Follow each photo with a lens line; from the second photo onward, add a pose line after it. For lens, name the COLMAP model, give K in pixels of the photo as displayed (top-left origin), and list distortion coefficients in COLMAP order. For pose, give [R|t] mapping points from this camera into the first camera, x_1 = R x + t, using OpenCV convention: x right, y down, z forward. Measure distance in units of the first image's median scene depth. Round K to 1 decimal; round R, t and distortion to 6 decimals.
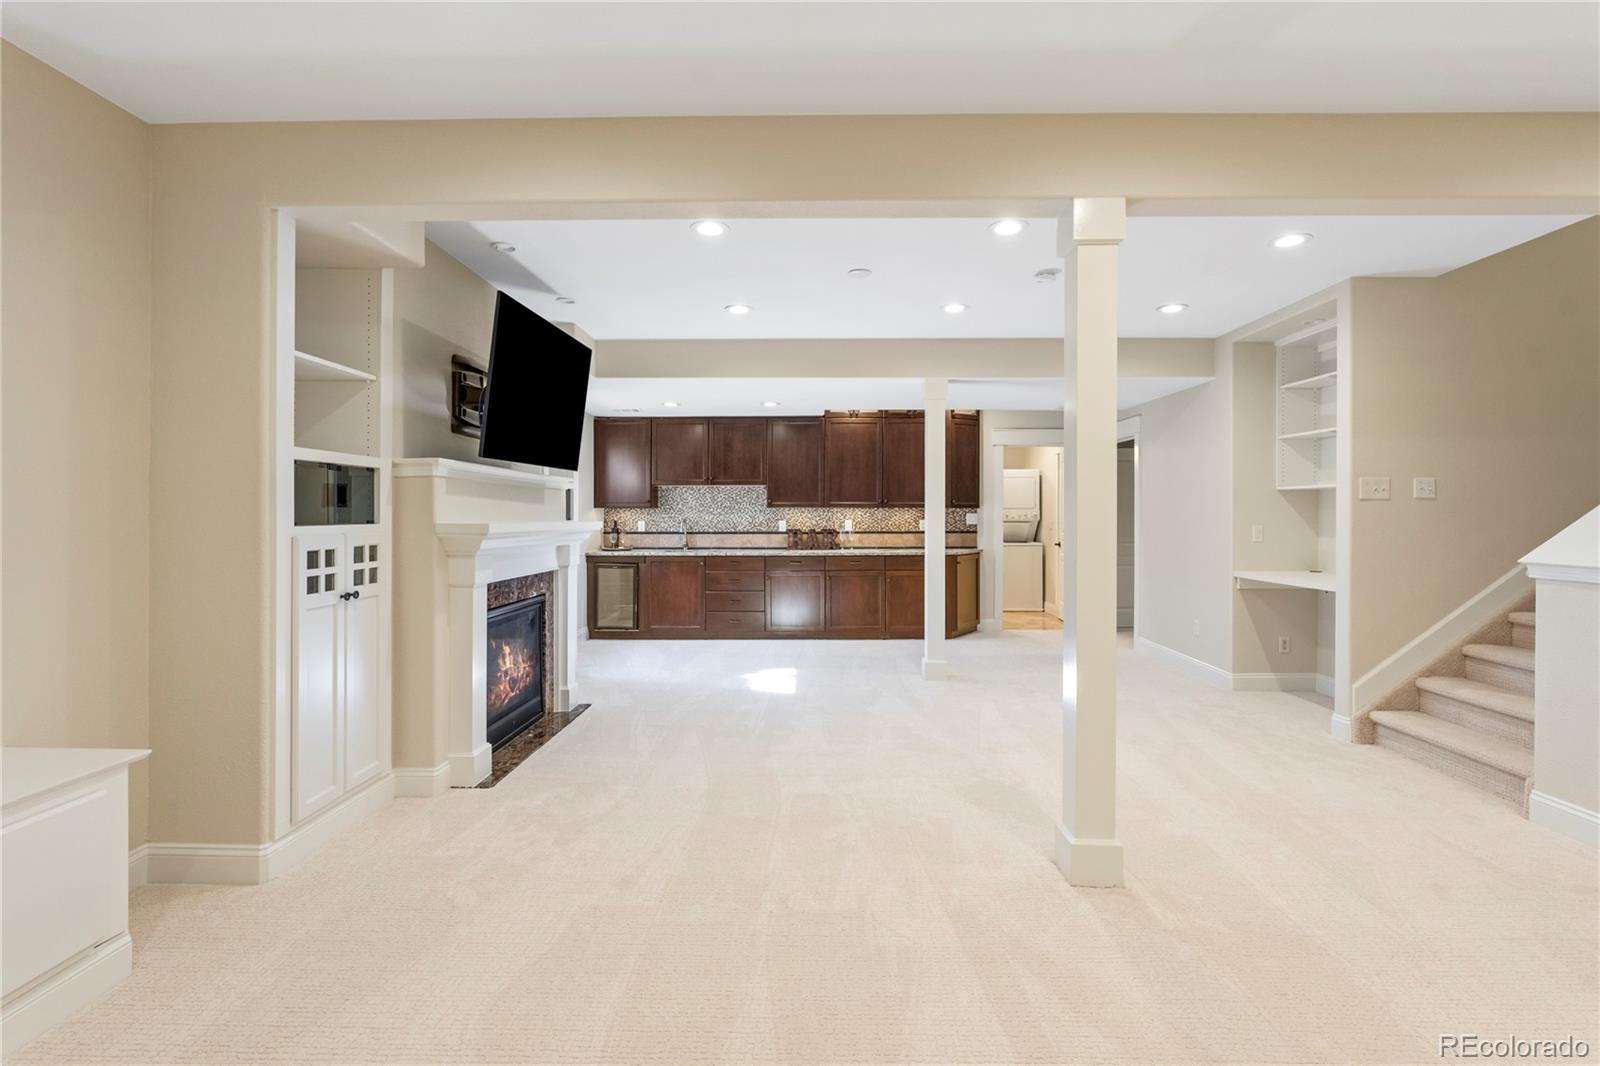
lens RADIAL K [[717.5, 0, 800.3], [0, 717.5, 520.5], [0, 0, 1]] dist [0.000066, 0.000197]
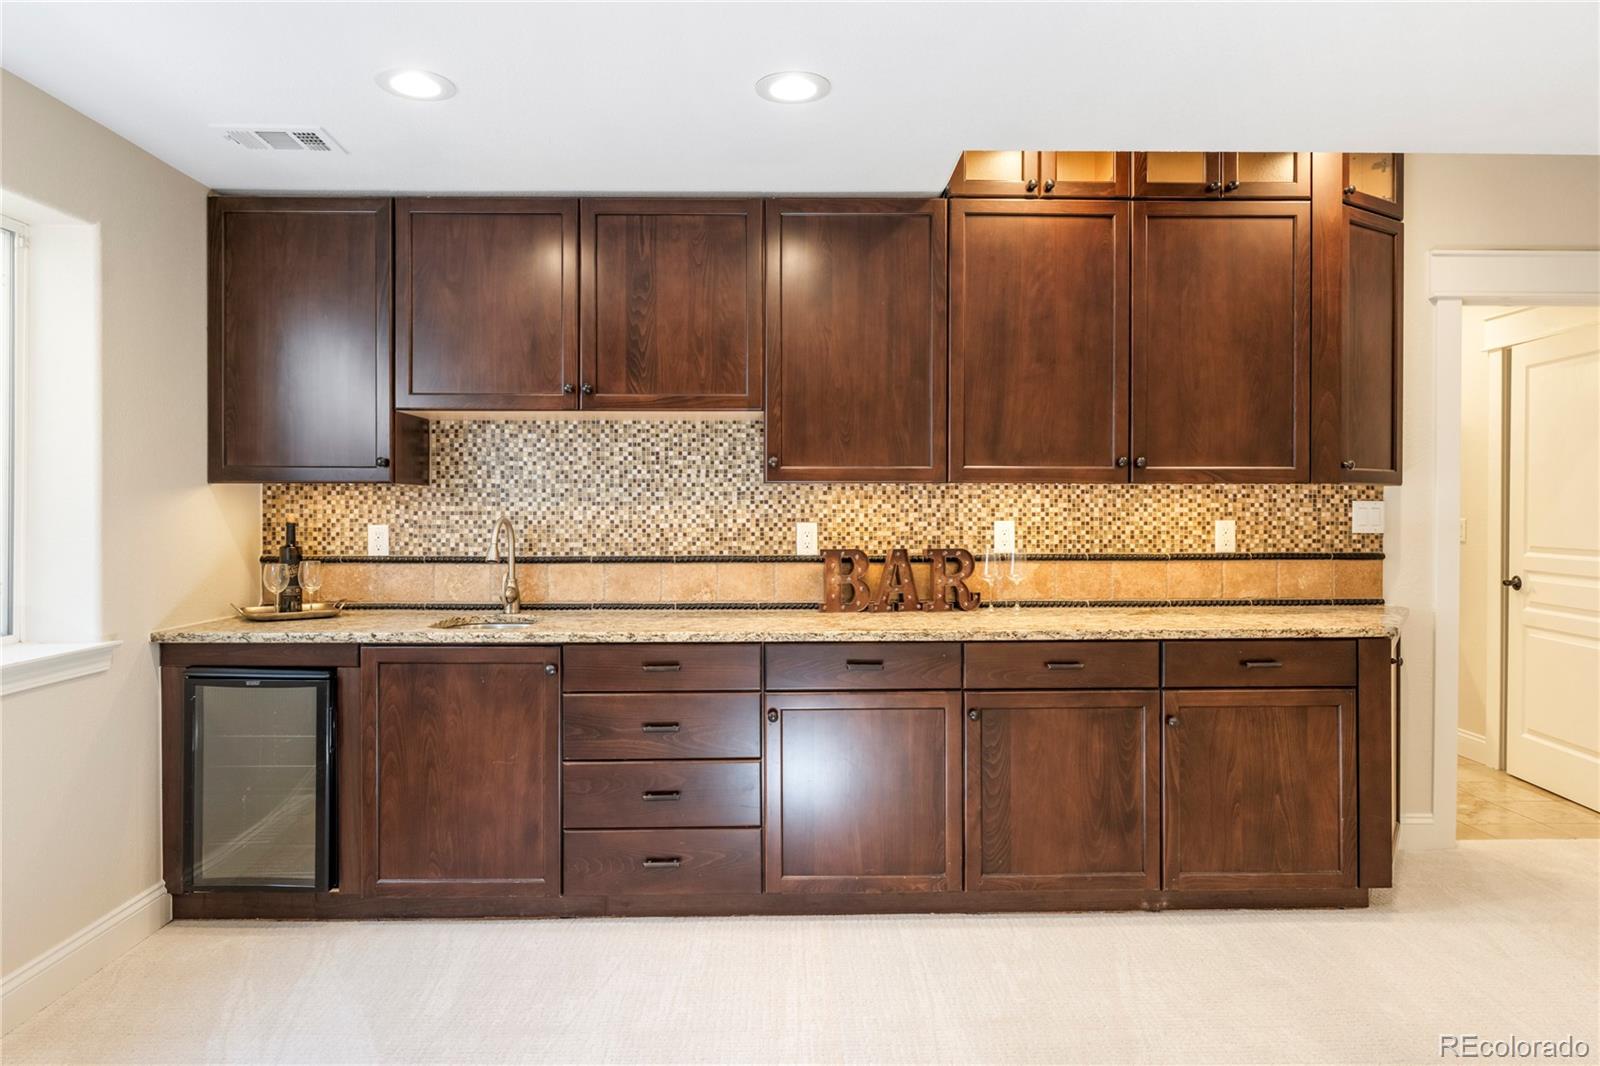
lens RADIAL K [[1032.6, 0, 799.6], [0, 1032.6, 509.6], [0, 0, 1]] dist [0.001787, 0.000212]
pose [[0.999416, 0.000106, 0.034167, -0.045684], [0.000012, 0.999994, -0.003444, -0.004330], [-0.034167, 0.003442, 0.999410, 0.536014]]
